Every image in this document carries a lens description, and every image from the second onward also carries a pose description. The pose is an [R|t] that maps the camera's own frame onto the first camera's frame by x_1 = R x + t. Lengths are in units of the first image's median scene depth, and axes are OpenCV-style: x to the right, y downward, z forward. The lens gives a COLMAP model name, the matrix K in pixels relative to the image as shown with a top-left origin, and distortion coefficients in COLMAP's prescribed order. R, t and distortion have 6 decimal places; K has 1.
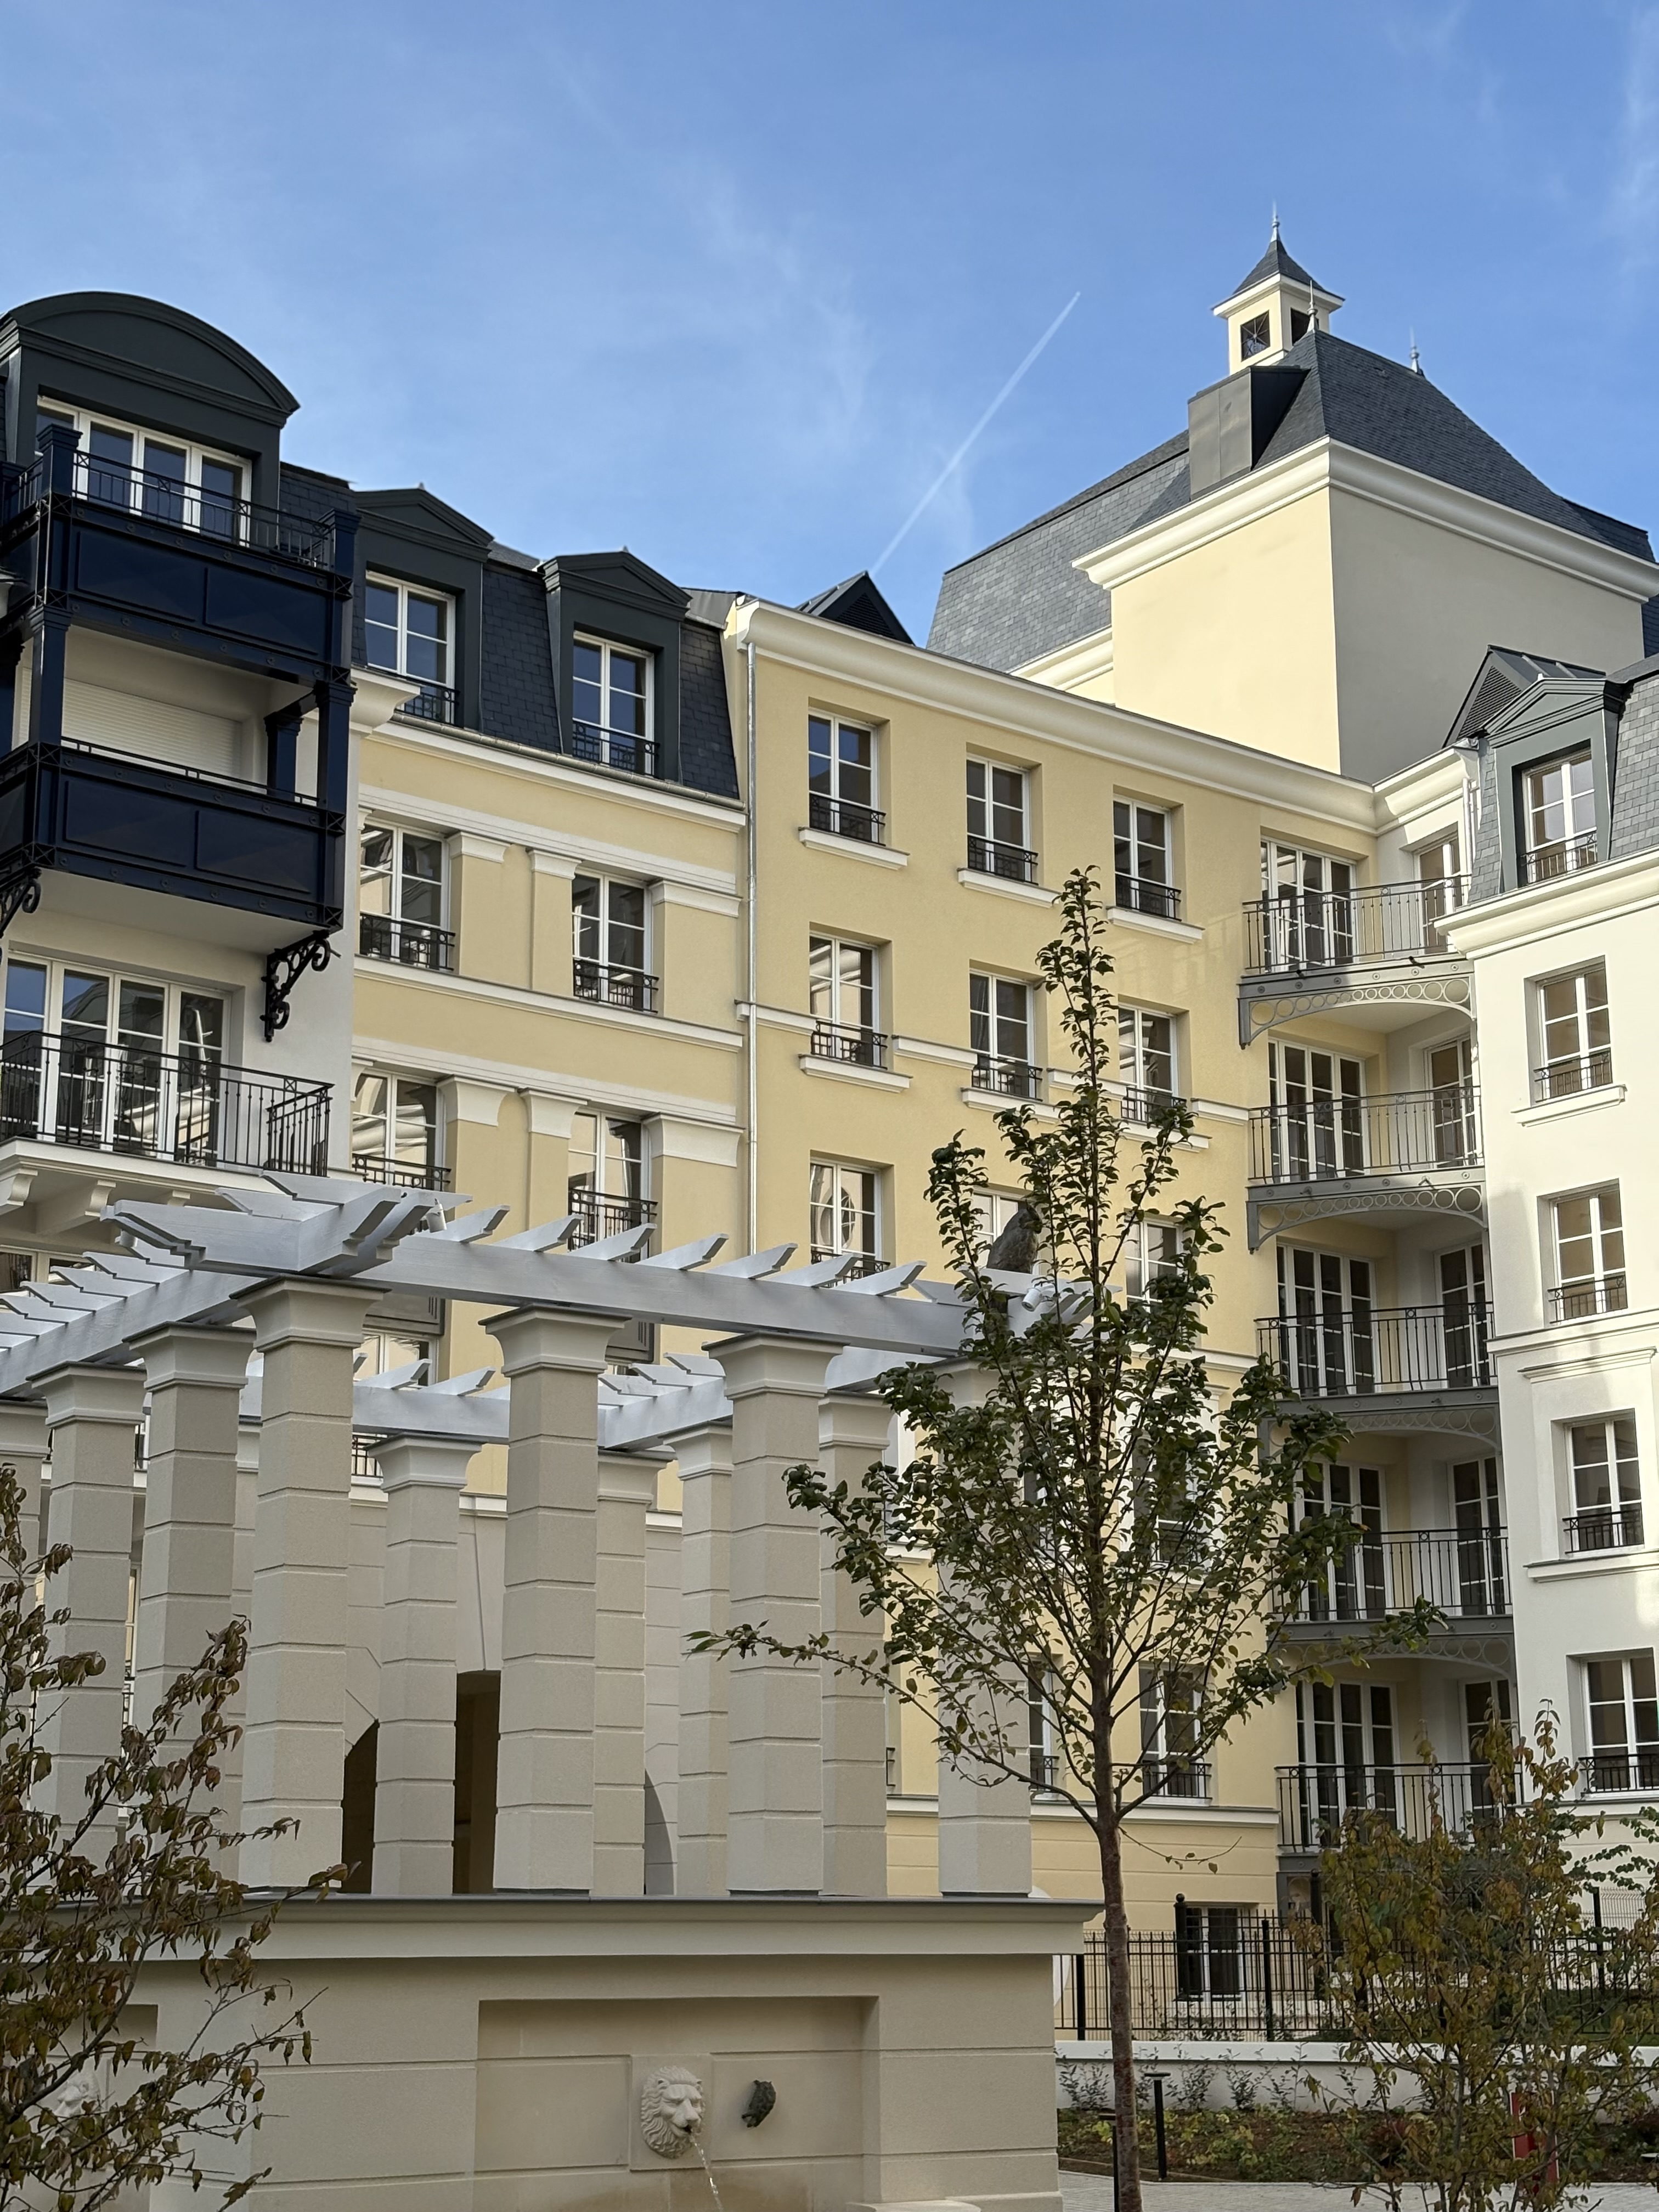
lens RADIAL K [[3352.1, 0, 838.2], [0, 3352.1, 1118.9], [0, 0, 1]] dist [0.180319, 0.000000]
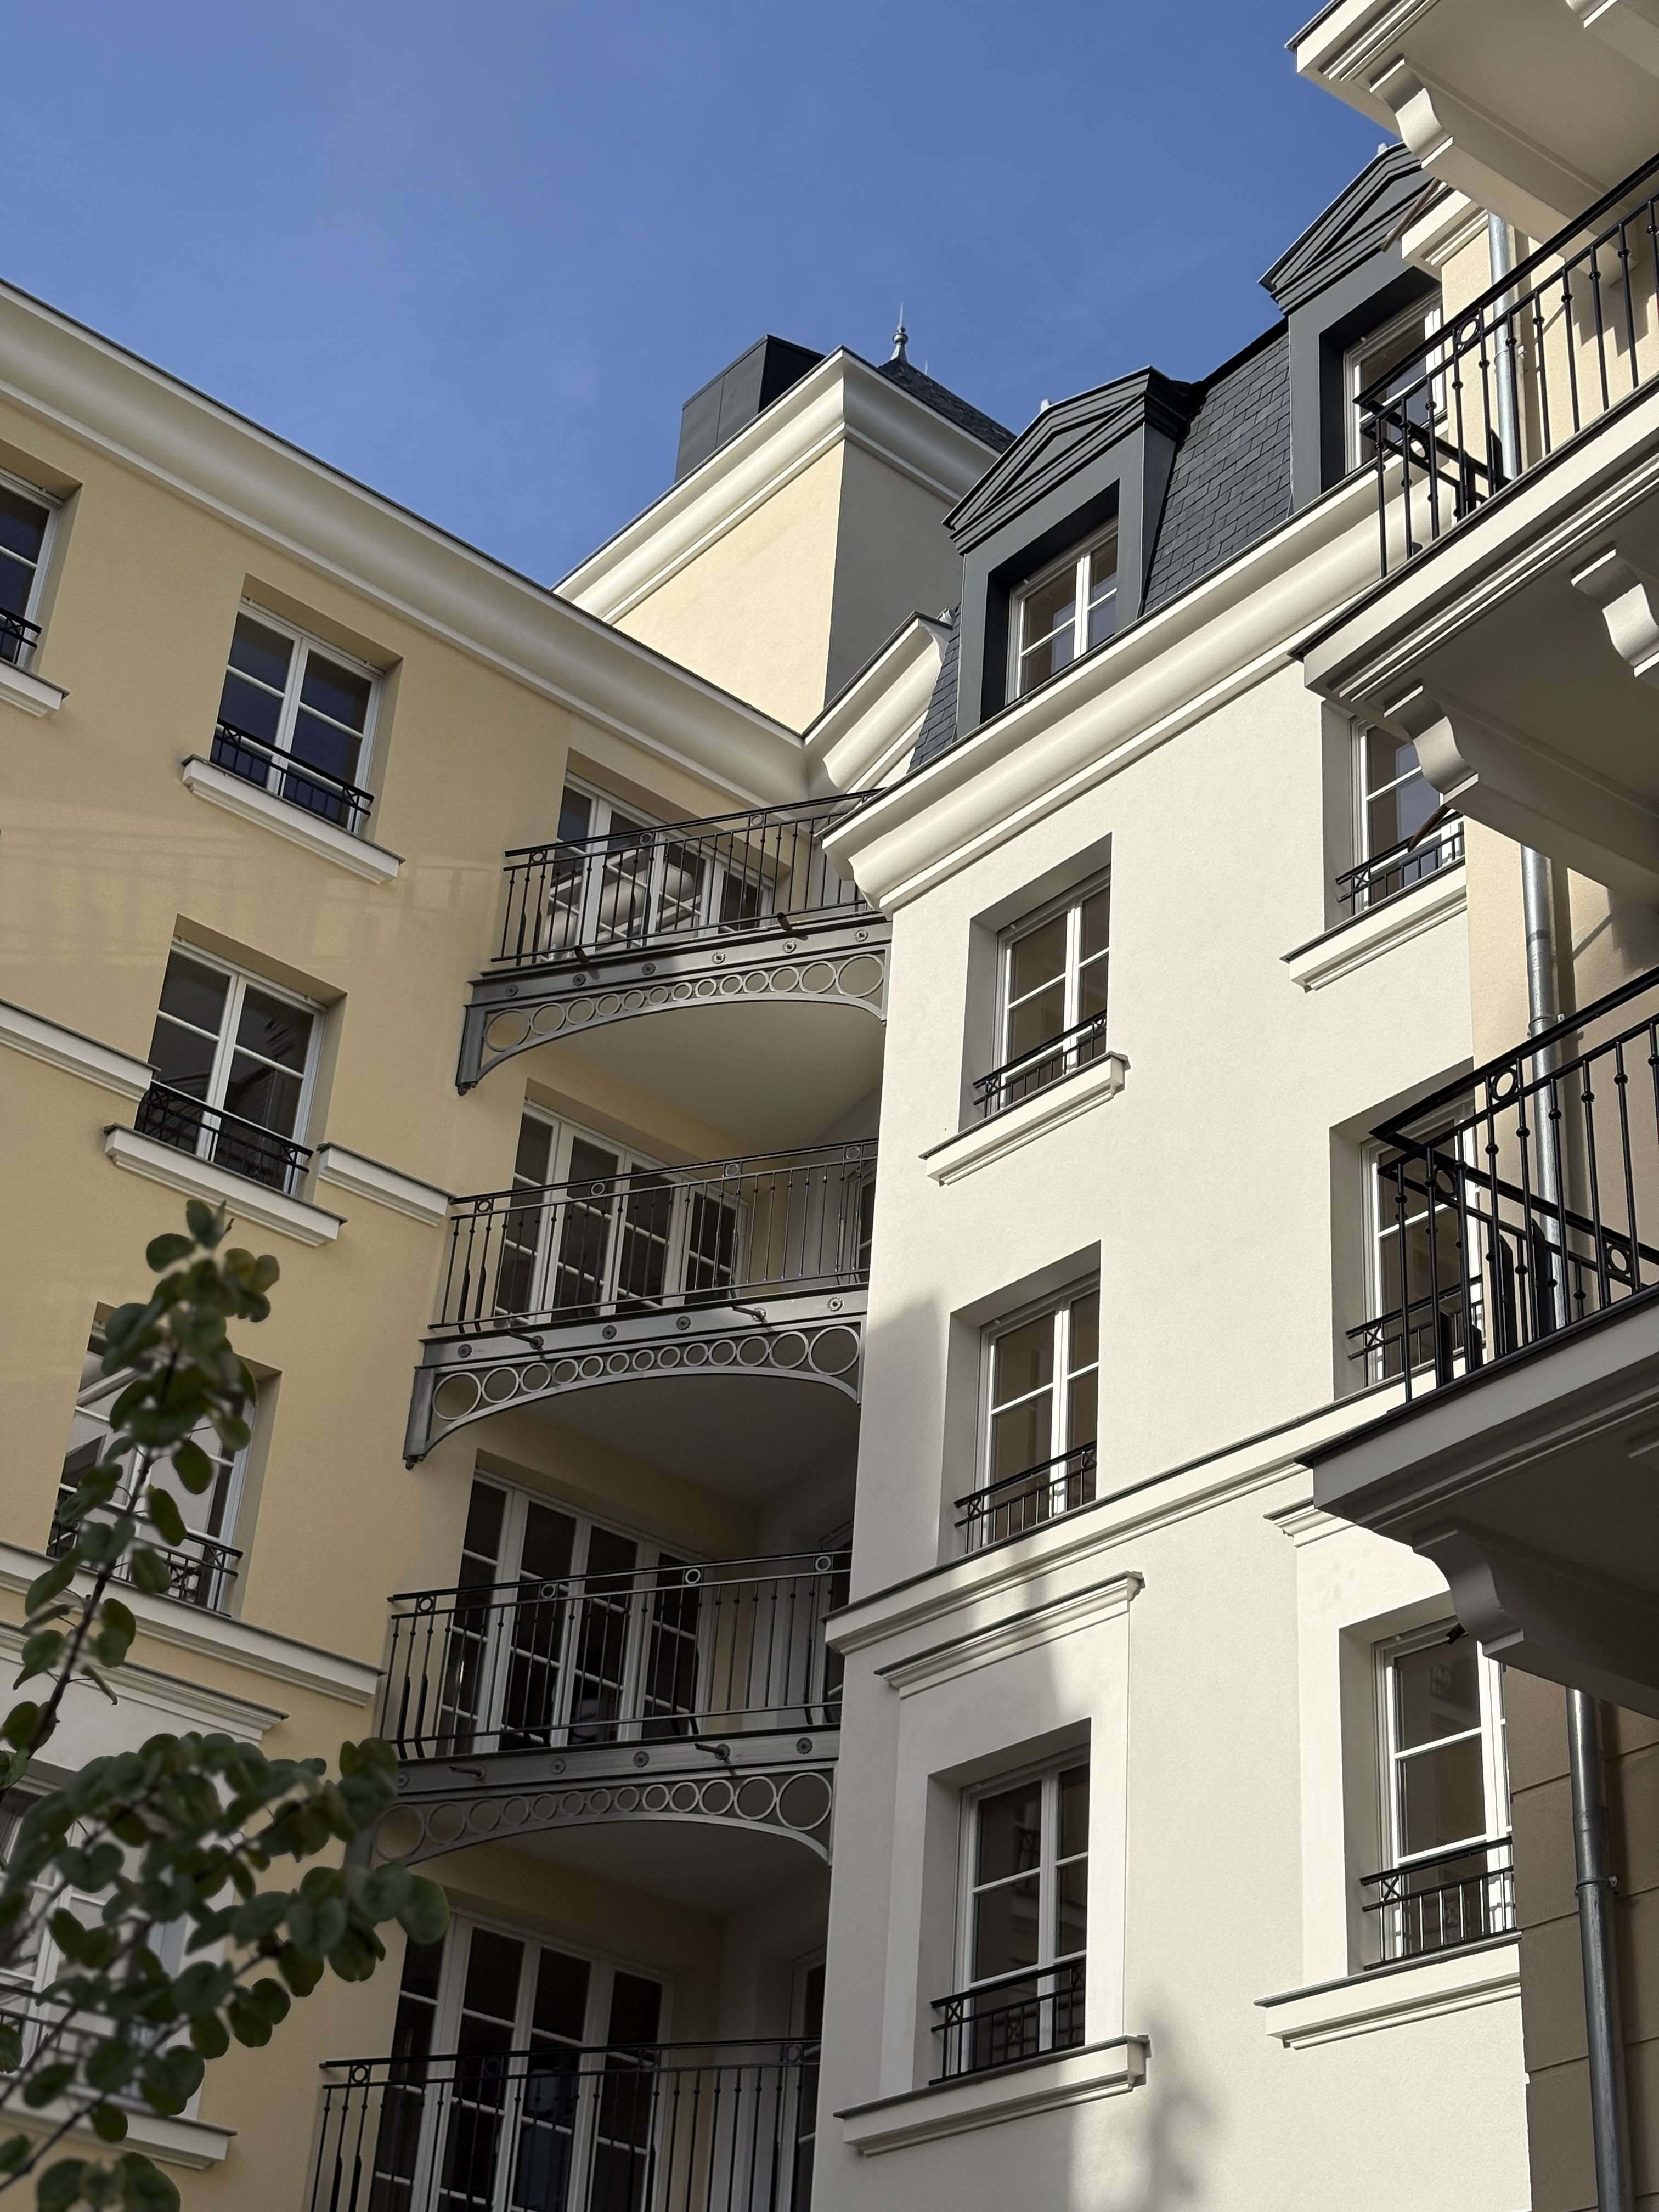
lens RADIAL K [[3352.1, 0, 829.3], [0, 3352.1, 1109.1], [0, 0, 1]] dist [0.180319, 0.000000]
pose [[0.997575, 0.067954, -0.015071, 0.195060], [-0.069394, 0.954125, -0.291255, 0.133342], [-0.005412, 0.291594, 0.956527, 0.545128]]
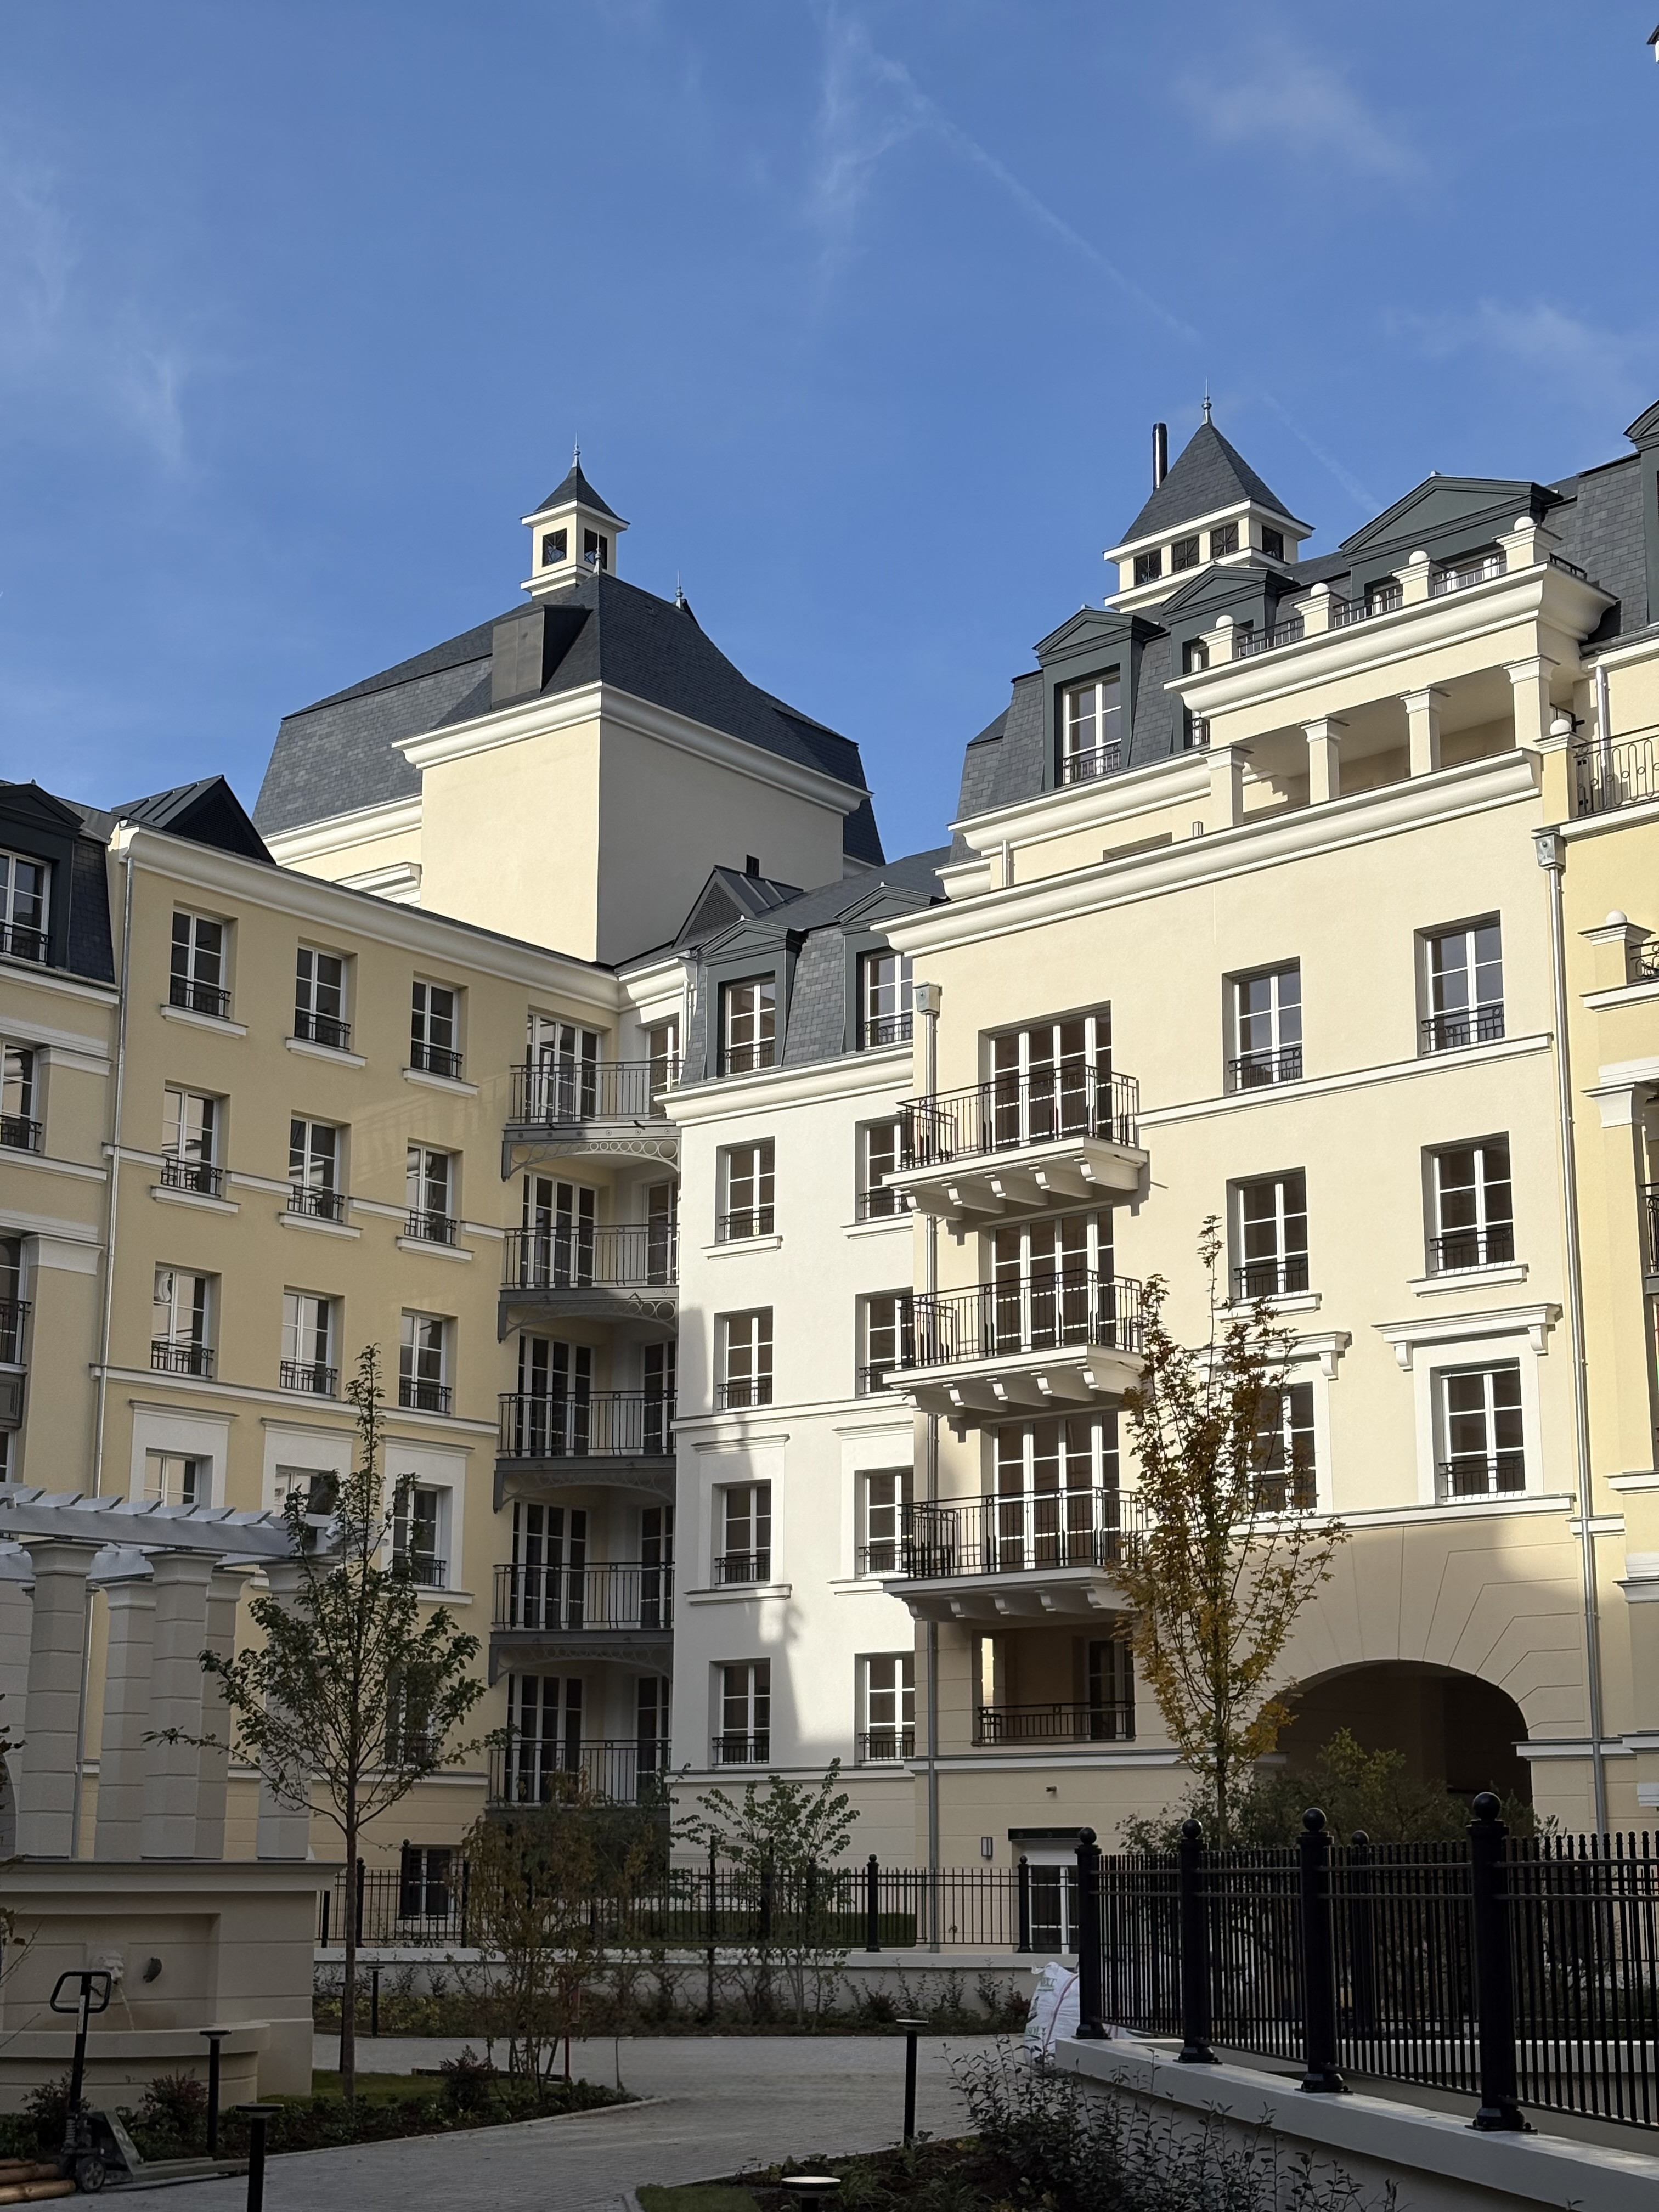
lens RADIAL K [[3352.1, 0, 840.5], [0, 3352.1, 1125.1], [0, 0, 1]] dist [0.180319, 0.000000]
pose [[0.976468, 0.057117, 0.207962, -0.023045], [-0.061766, 0.997964, 0.015926, -0.075015], [-0.206629, -0.028396, 0.978007, -0.296008]]
